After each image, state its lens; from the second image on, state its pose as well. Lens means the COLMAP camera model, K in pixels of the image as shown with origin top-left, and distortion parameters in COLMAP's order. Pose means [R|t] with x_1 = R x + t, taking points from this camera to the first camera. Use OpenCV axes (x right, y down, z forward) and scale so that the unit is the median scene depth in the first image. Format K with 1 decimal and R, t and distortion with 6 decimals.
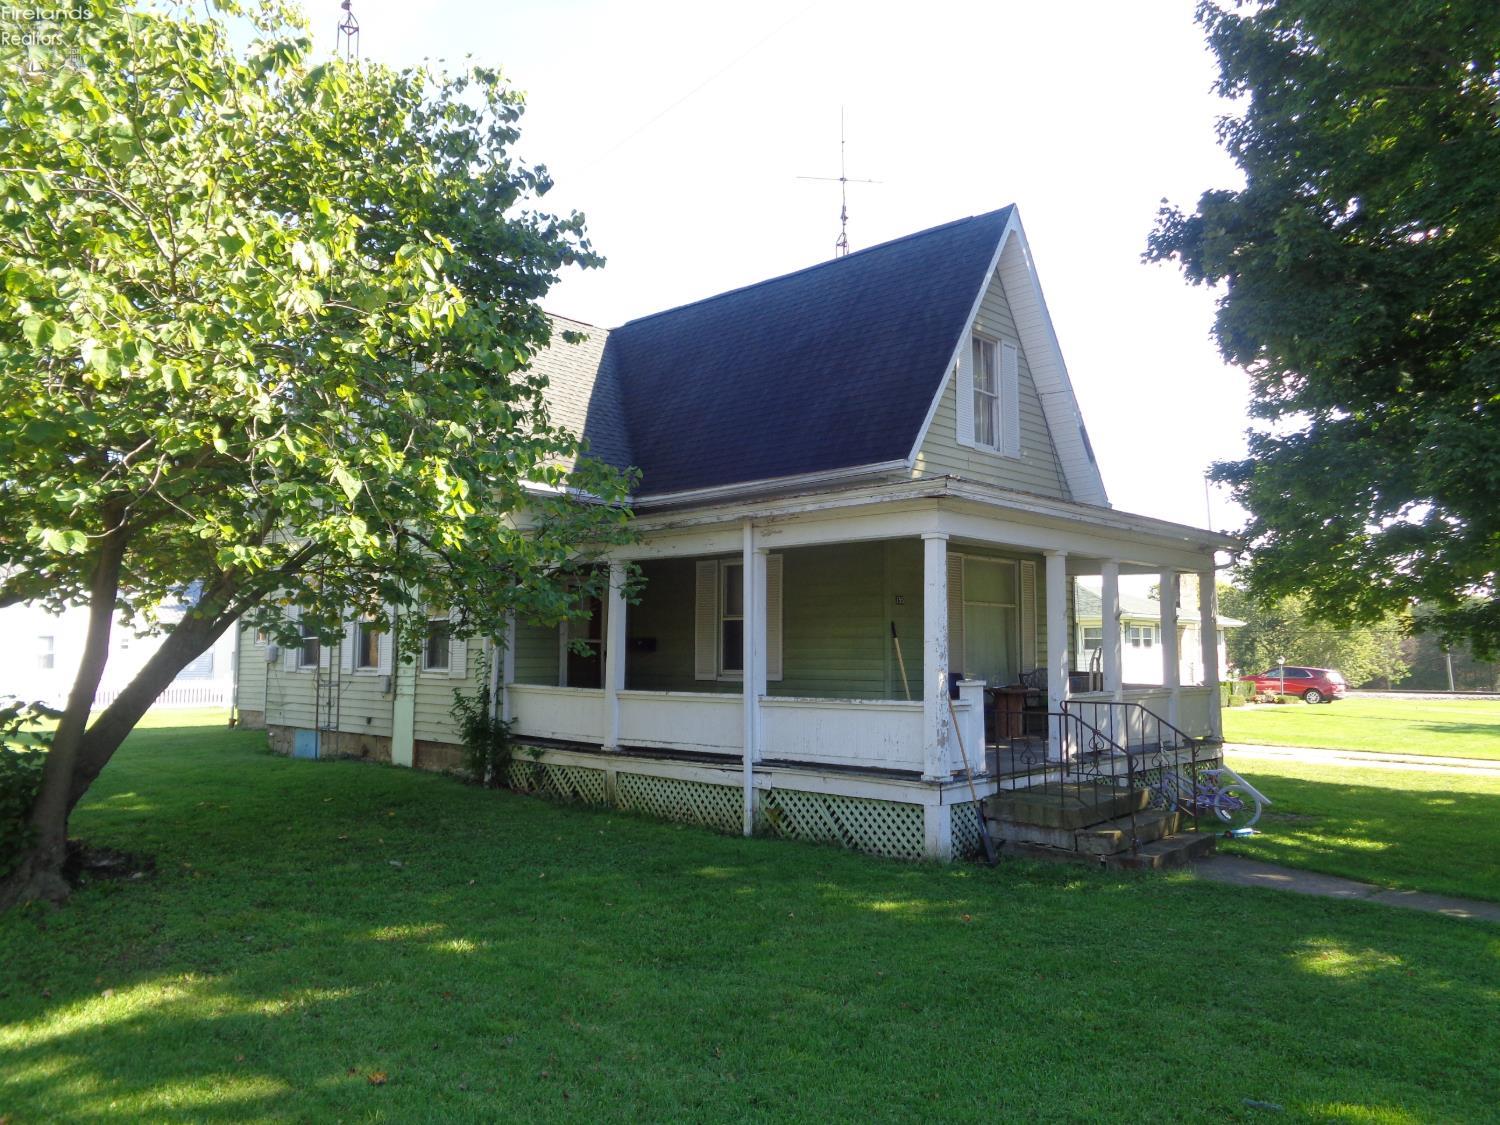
lens RADIAL K [[1116.4, 0, 753.0], [0, 1116.4, 560.3], [0, 0, 1]] dist [-0.004441, 0.006452]
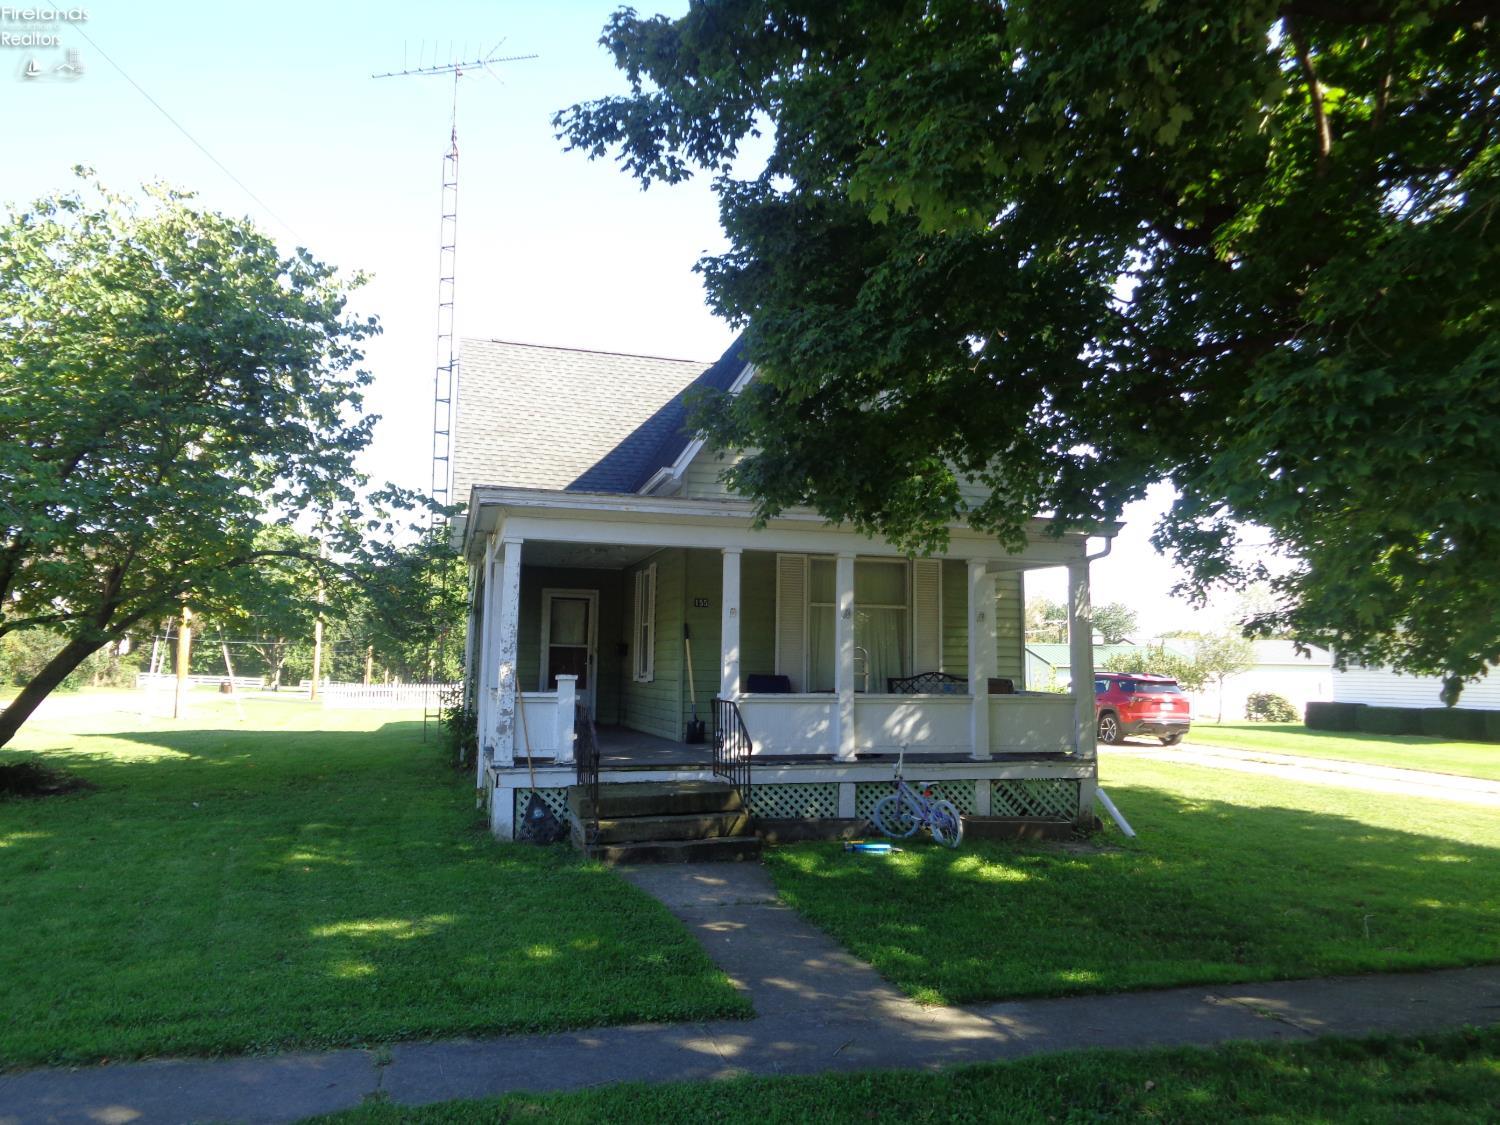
lens RADIAL K [[1116.4, 0, 759.1], [0, 1116.4, 560.6], [0, 0, 1]] dist [-0.004441, 0.006452]
pose [[0.853230, -0.042333, -0.519813, 0.814159], [0.033368, 0.999089, -0.026594, 0.029938], [0.520466, 0.005346, 0.853866, 0.168719]]
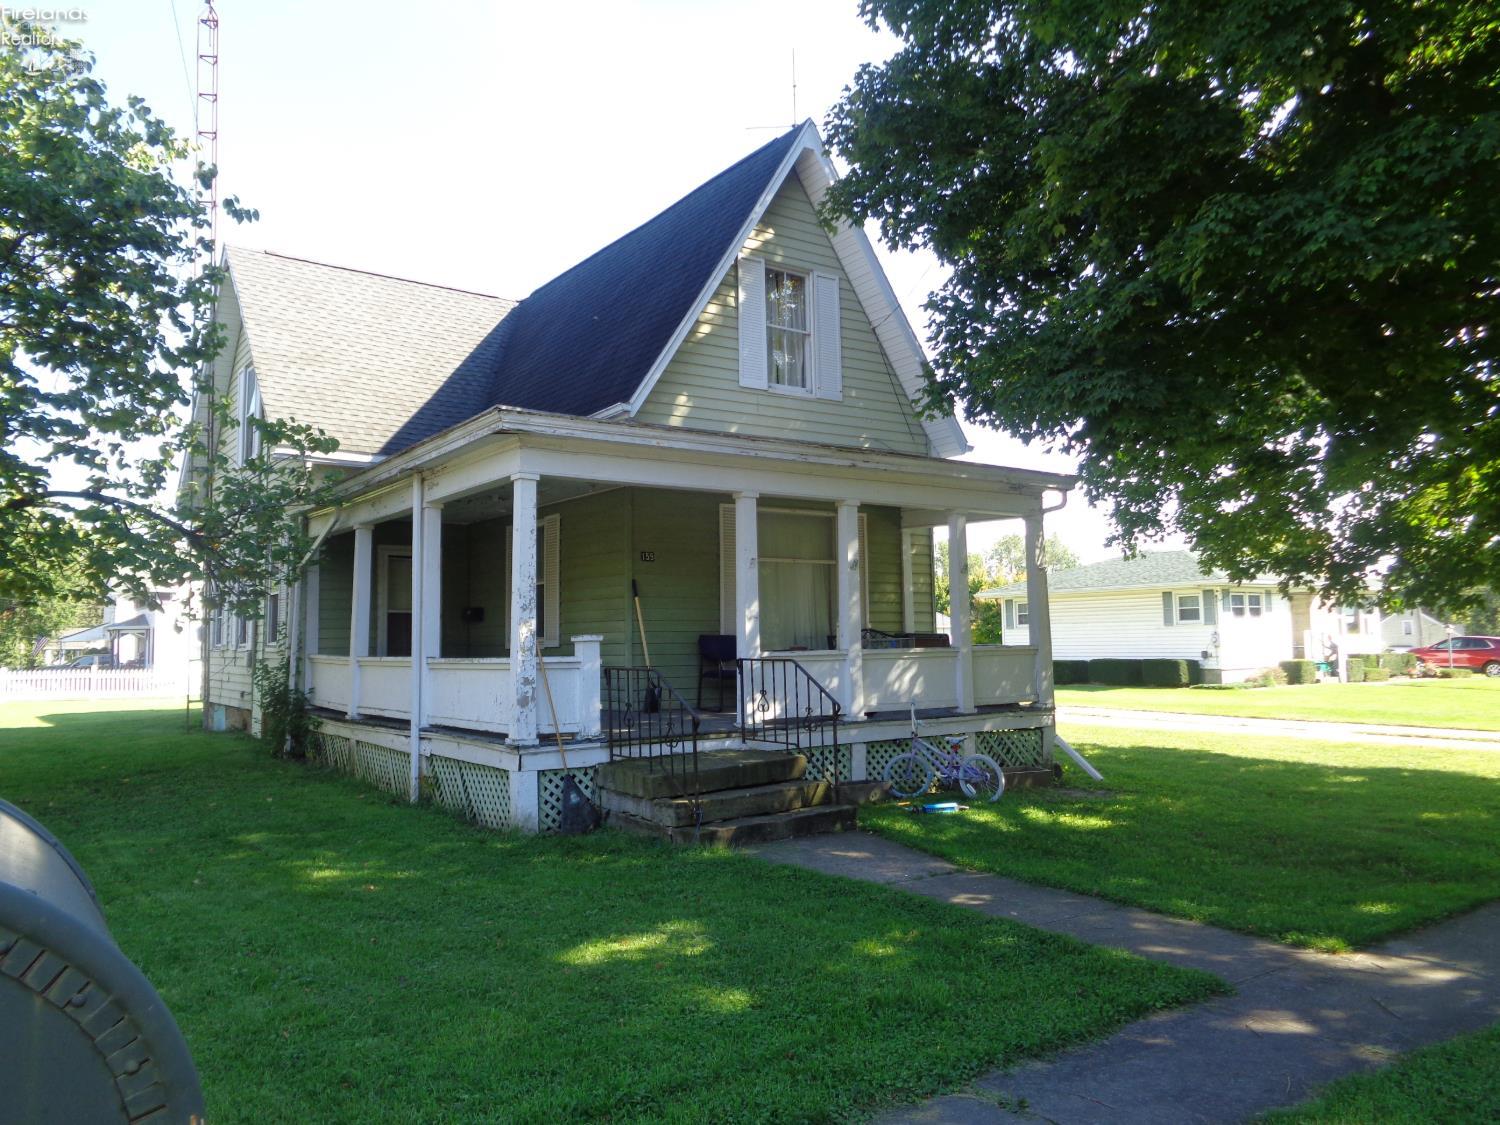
lens RADIAL K [[1116.4, 0, 751.0], [0, 1116.4, 558.7], [0, 0, 1]] dist [-0.004441, 0.006452]
pose [[0.980195, -0.032116, -0.195411, 0.453274], [0.034106, 0.999395, 0.006824, 0.039298], [0.195074, -0.013354, 0.980698, 0.122648]]
